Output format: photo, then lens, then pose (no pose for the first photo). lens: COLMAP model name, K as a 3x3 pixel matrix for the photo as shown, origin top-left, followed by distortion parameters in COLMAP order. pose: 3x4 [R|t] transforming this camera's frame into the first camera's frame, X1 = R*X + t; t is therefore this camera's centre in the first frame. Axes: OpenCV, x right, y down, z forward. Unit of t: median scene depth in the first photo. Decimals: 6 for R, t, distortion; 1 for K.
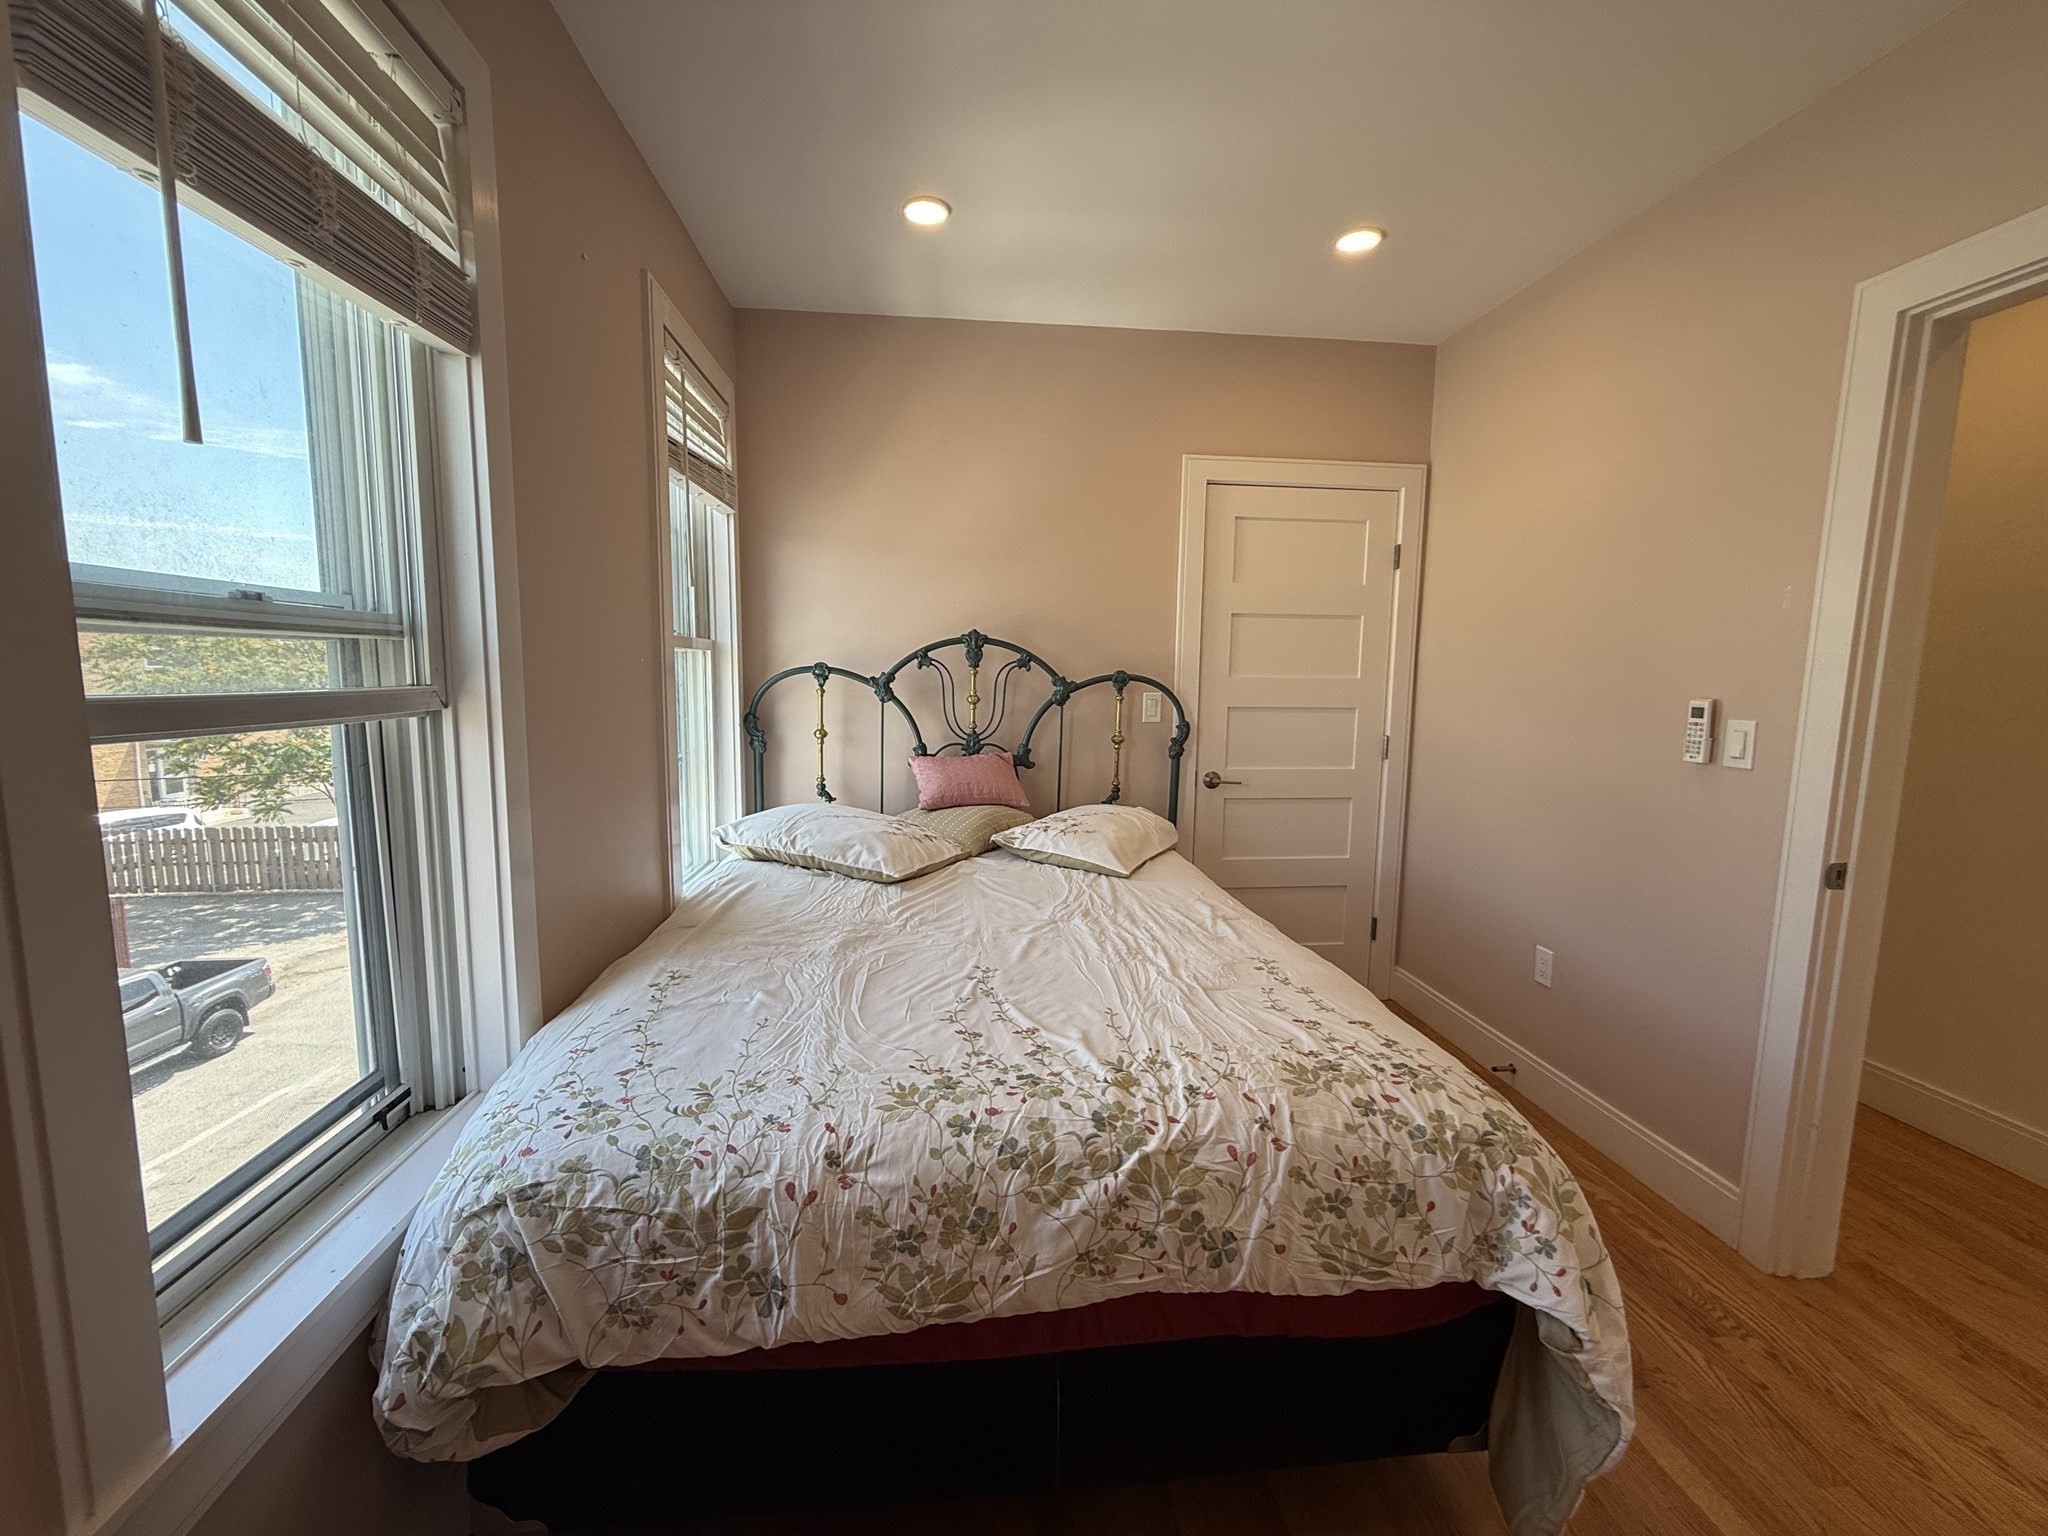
lens RADIAL K [[817.1, 0, 1018.4], [0, 817.1, 770.5], [0, 0, 1]] dist [-0.001937, -0.000137]
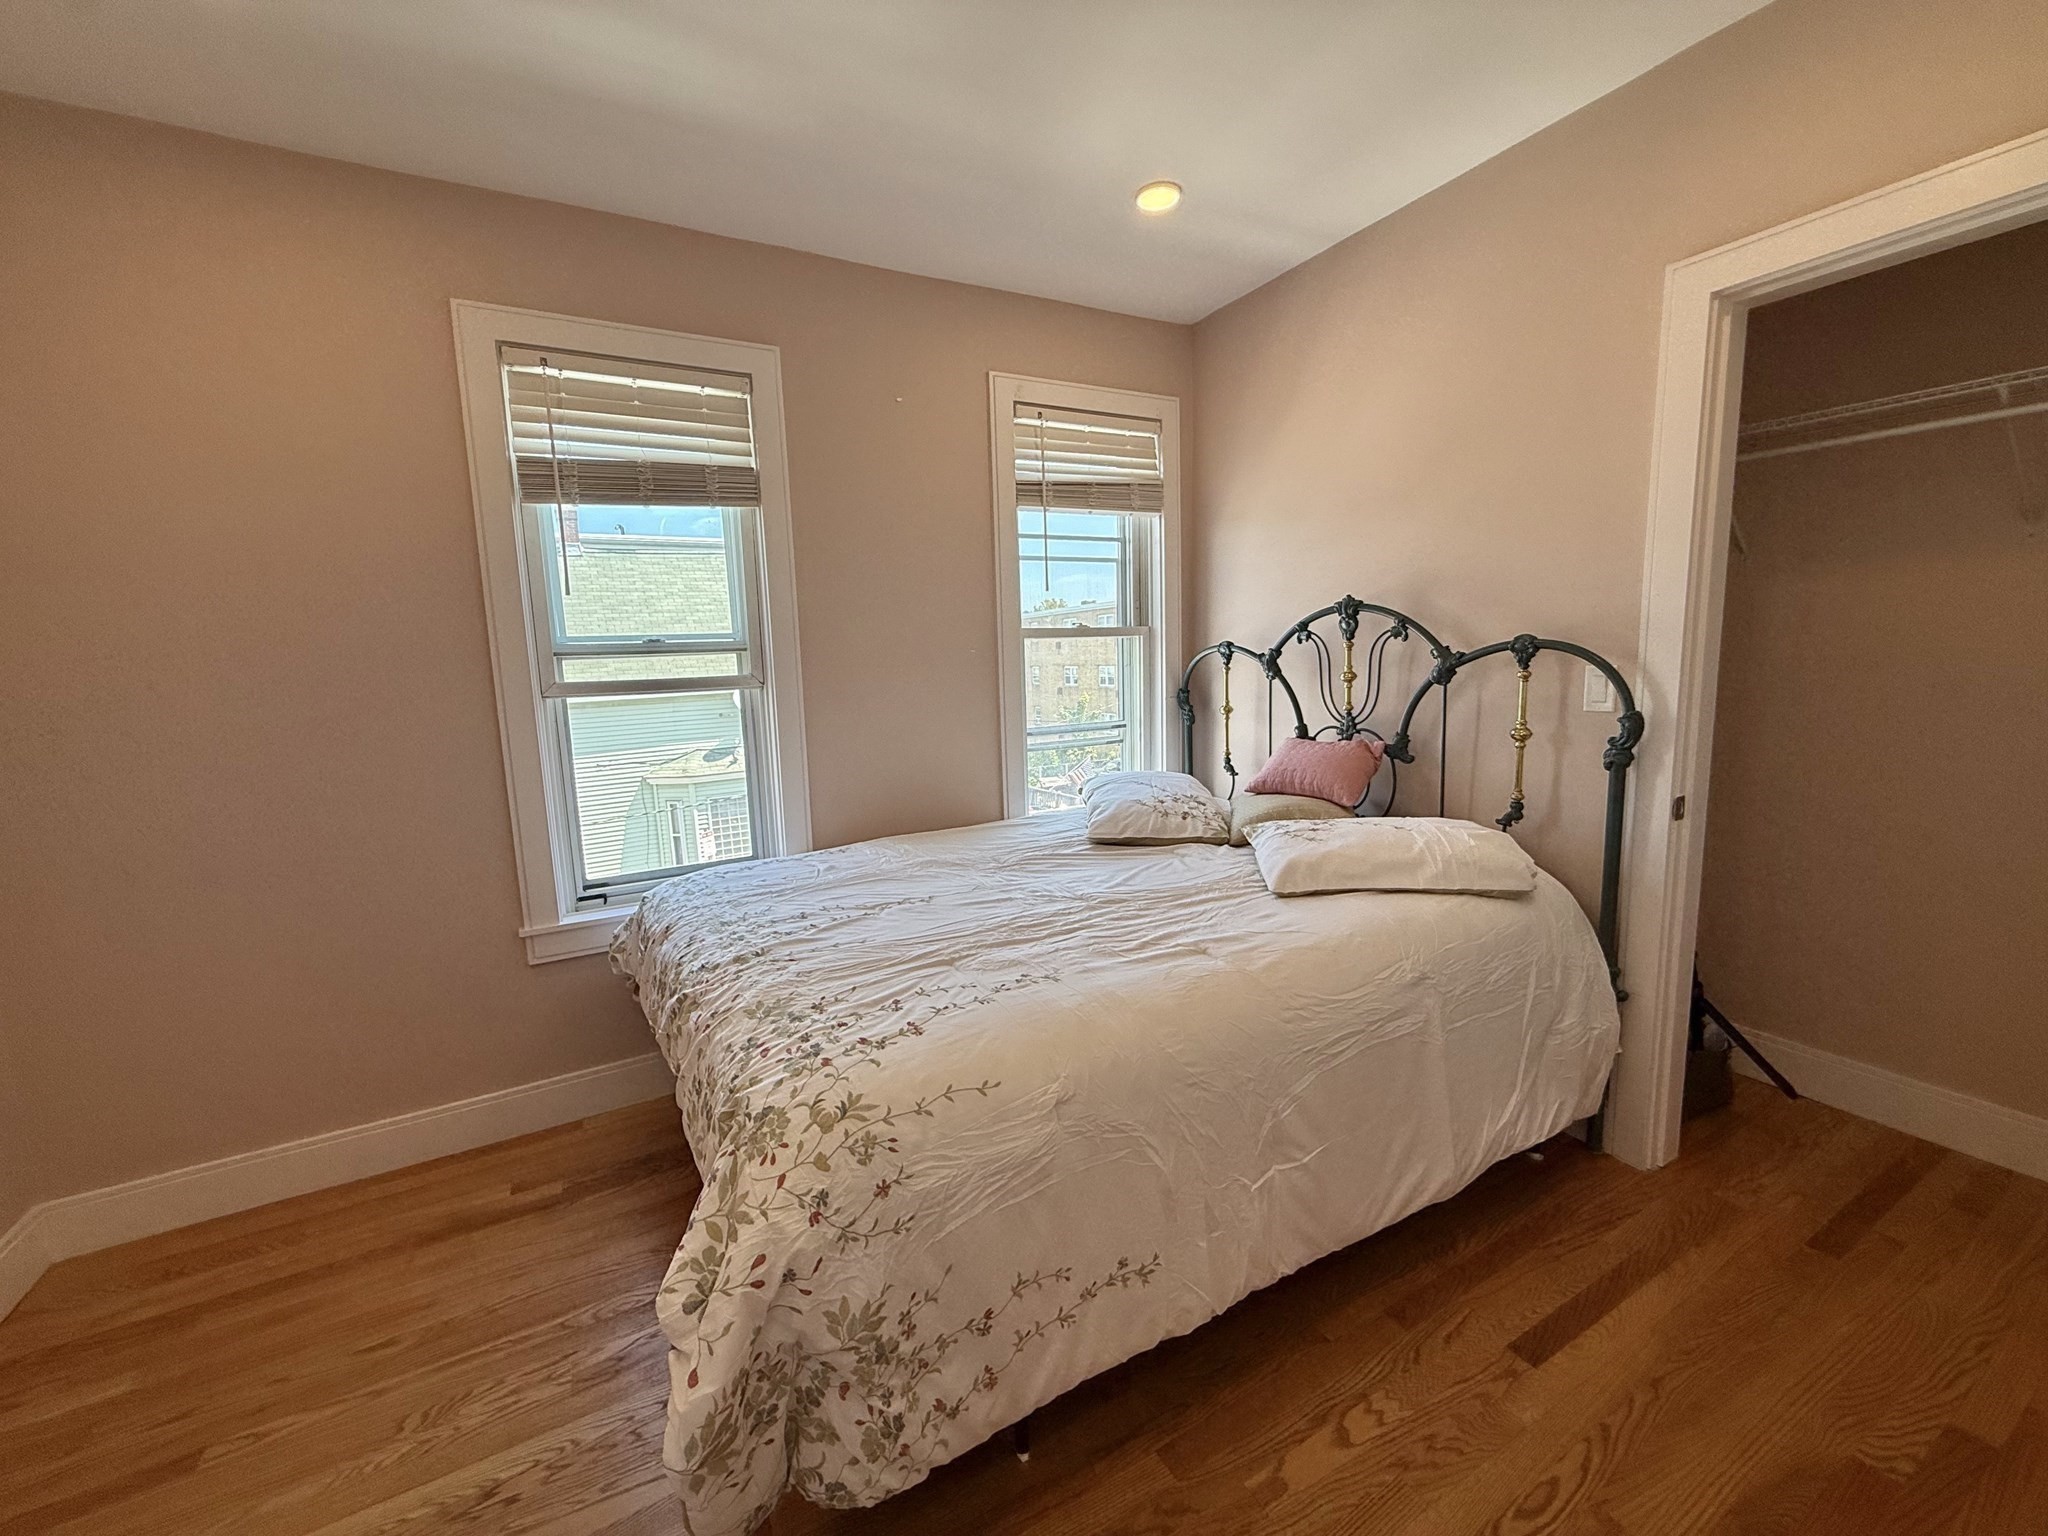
lens RADIAL K [[817.1, 0, 1011.4], [0, 817.1, 767.1], [0, 0, 1]] dist [-0.001937, -0.000137]
pose [[0.386178, 0.100662, -0.916915, 0.613243], [-0.072933, 0.994248, 0.078434, -0.033956], [0.919536, 0.036583, 0.391299, 0.343085]]
